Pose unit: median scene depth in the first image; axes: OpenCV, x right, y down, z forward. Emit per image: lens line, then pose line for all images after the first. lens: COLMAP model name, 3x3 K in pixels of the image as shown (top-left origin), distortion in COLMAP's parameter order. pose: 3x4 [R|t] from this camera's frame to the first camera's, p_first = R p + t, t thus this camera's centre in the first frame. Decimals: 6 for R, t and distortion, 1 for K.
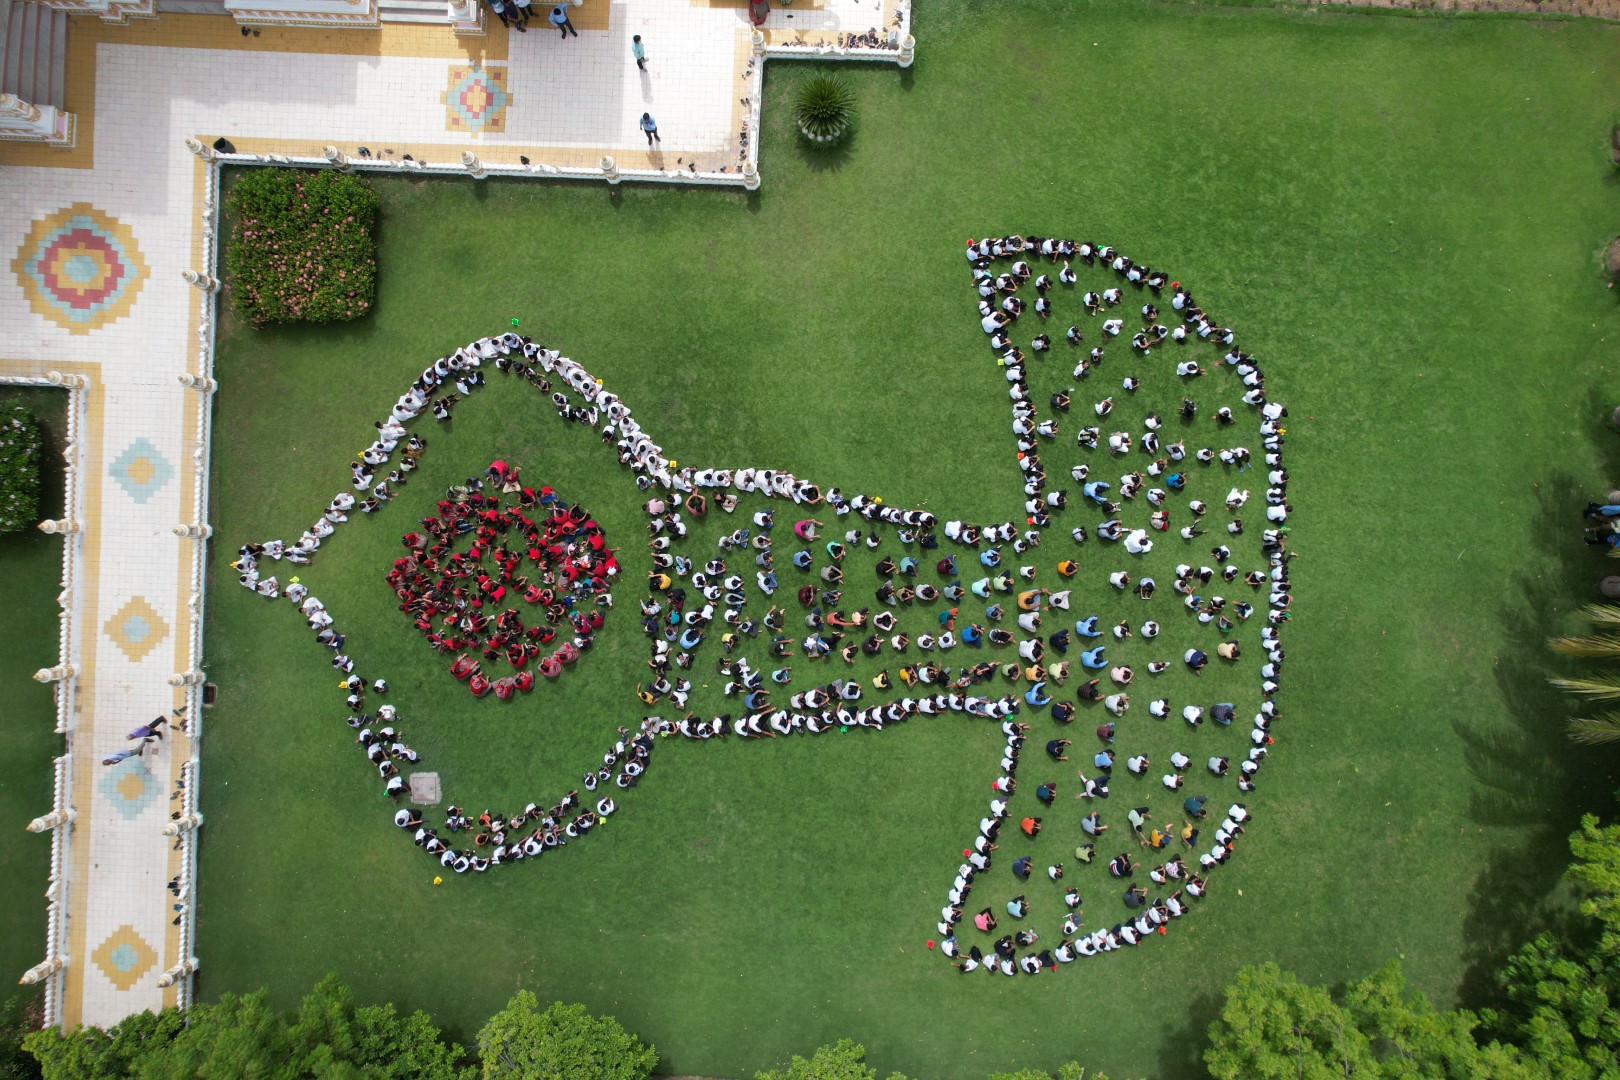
lens RADIAL K [[1023.6, 0, 810.0], [0, 1023.6, 540.0], [0, 0, 1]] dist [-0.072908, 0.063012]
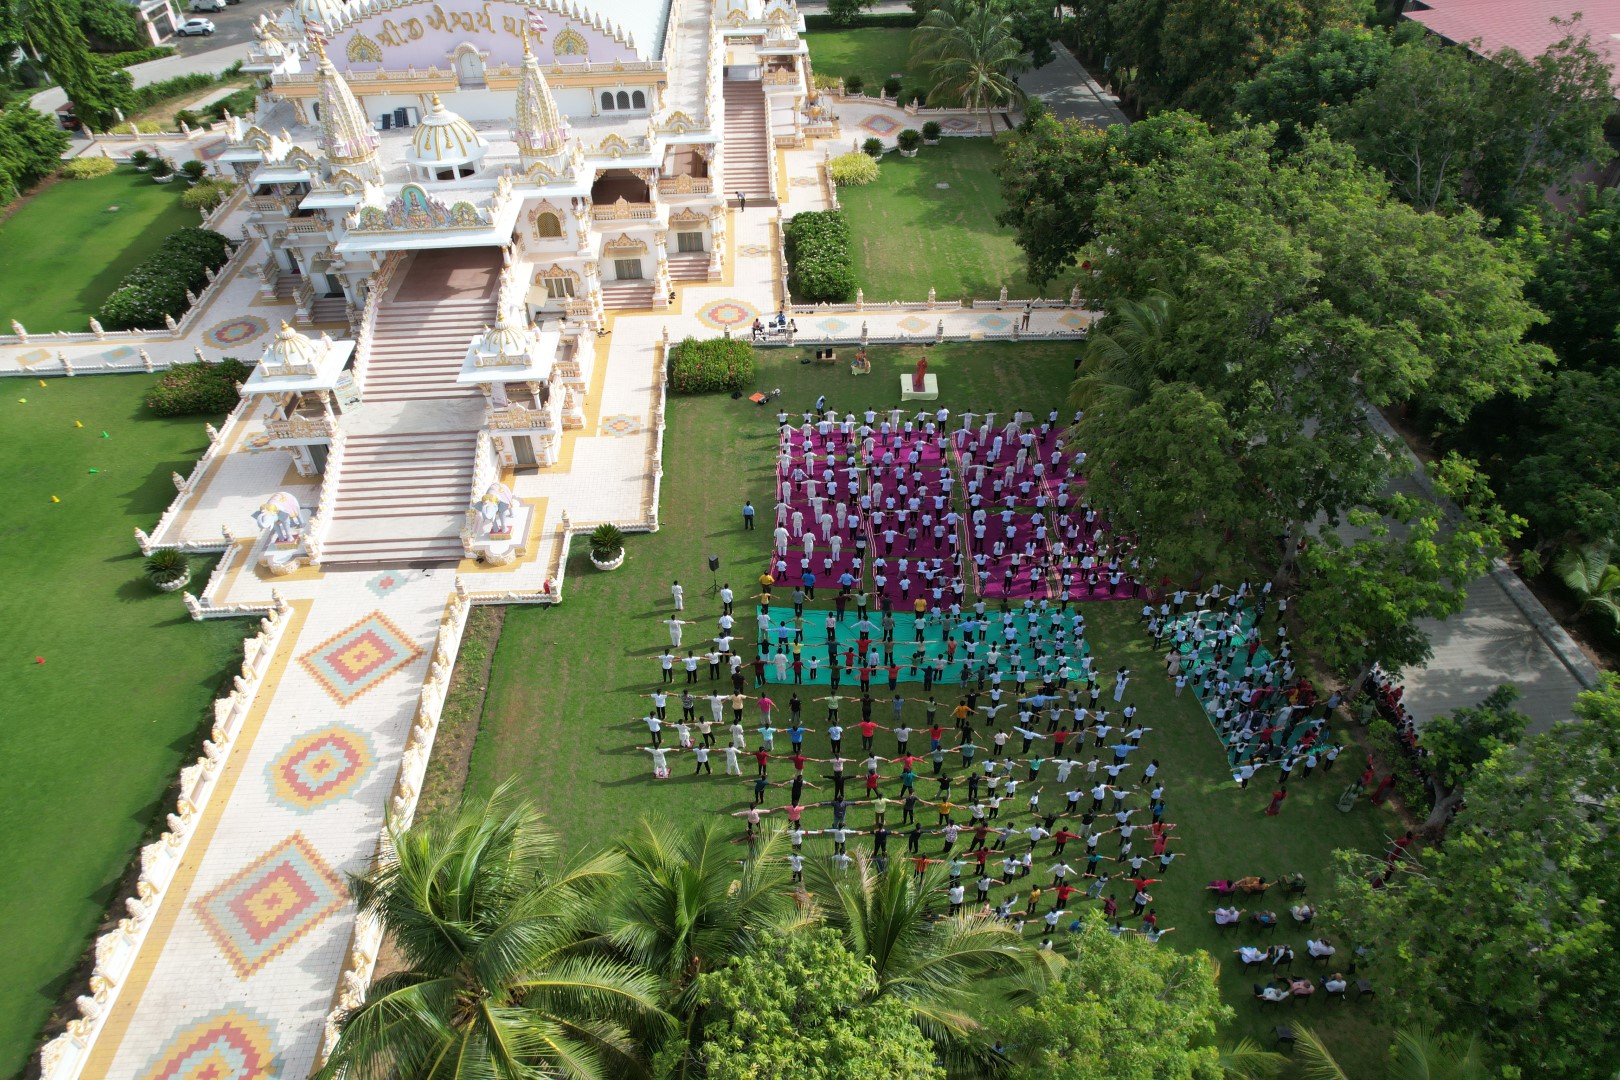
lens RADIAL K [[1023.6, 0, 810.0], [0, 1023.6, 540.0], [0, 0, 1]] dist [-0.072908, 0.063012]
pose [[0.100277, 0.656888, -0.747291, 1.166170], [-0.994928, 0.072198, -0.070042, -1.268362], [0.007943, 0.750524, 0.660796, 0.004050]]
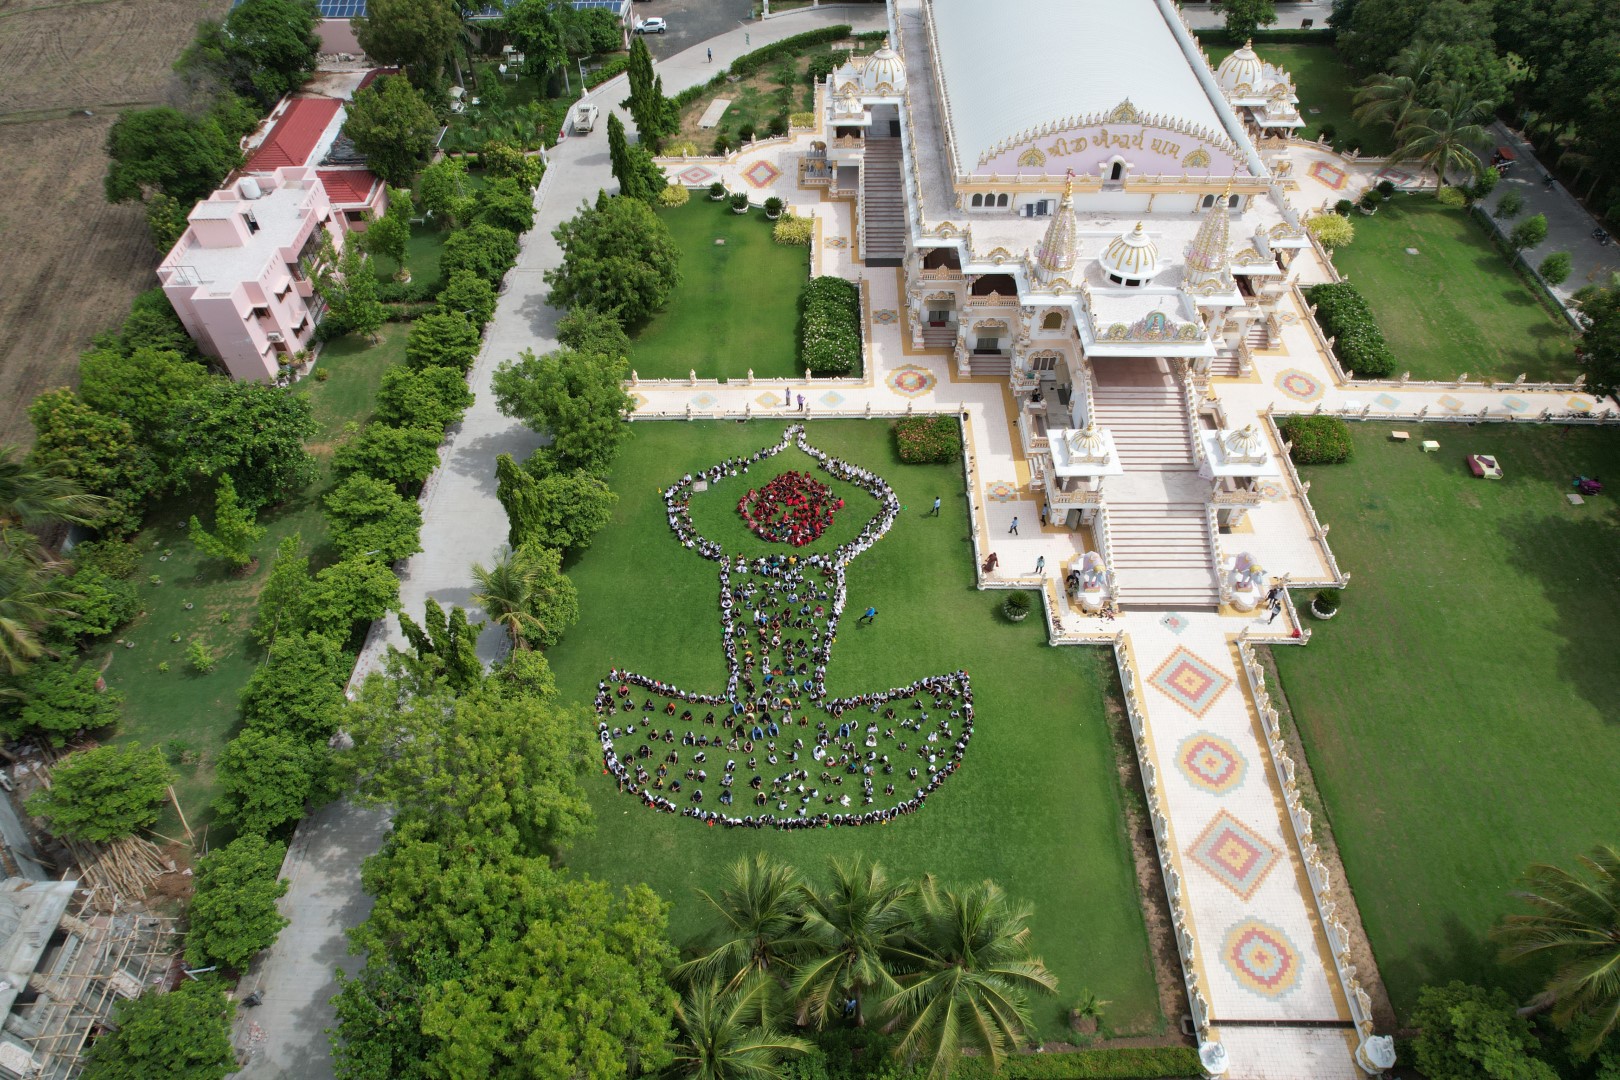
lens RADIAL K [[1023.6, 0, 810.0], [0, 1023.6, 540.0], [0, 0, 1]] dist [-0.072908, 0.063012]
pose [[0.033693, 0.749427, -0.661229, 1.272758], [-0.999383, 0.031839, -0.014838, 0.034095], [0.009933, 0.661321, 0.750037, -0.672266]]
